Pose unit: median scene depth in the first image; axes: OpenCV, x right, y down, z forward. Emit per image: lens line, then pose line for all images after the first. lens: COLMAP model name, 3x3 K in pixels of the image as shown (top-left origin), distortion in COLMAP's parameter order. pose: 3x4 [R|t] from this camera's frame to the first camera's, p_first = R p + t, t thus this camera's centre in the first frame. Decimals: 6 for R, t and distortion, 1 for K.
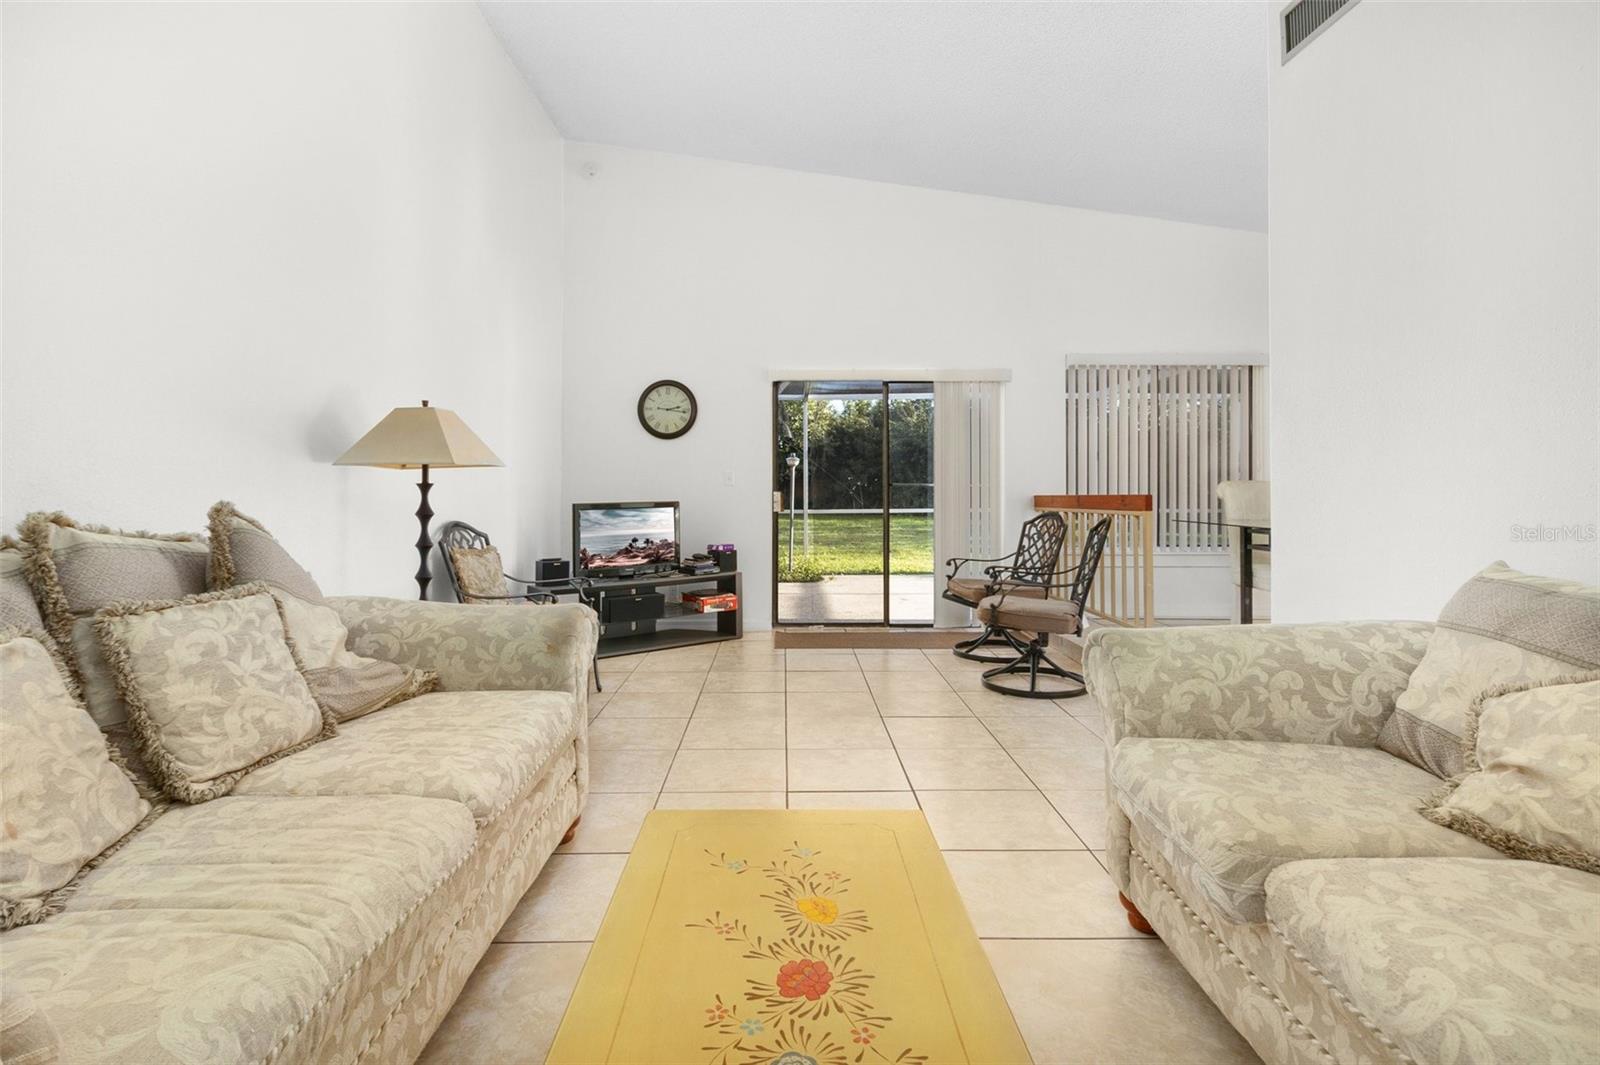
lens RADIAL K [[748.4, 0, 800.2], [0, 748.4, 525.9], [0, 0, 1]] dist [0.002770, -0.001777]
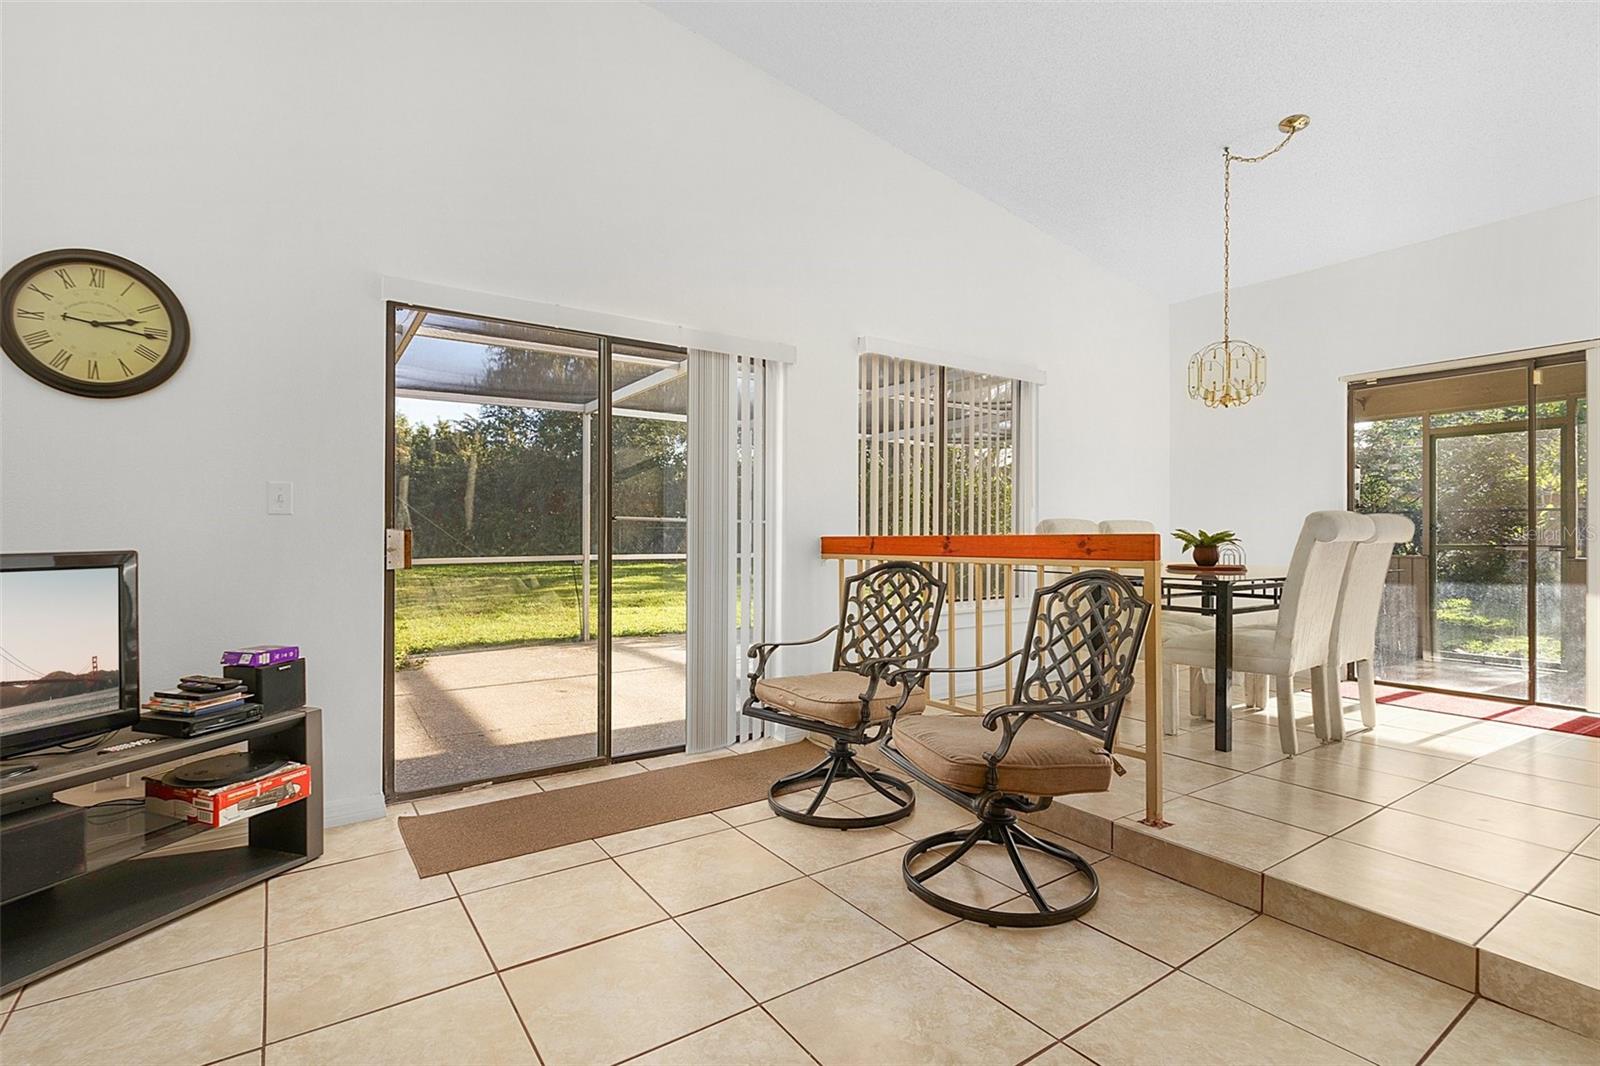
lens RADIAL K [[748.4, 0, 807.7], [0, 748.4, 544.9], [0, 0, 1]] dist [0.002770, -0.001777]
pose [[0.839256, -0.006491, 0.543698, -0.077517], [0.018624, 0.999685, -0.016812, -0.022950], [-0.543418, 0.024235, 0.839112, 0.468613]]
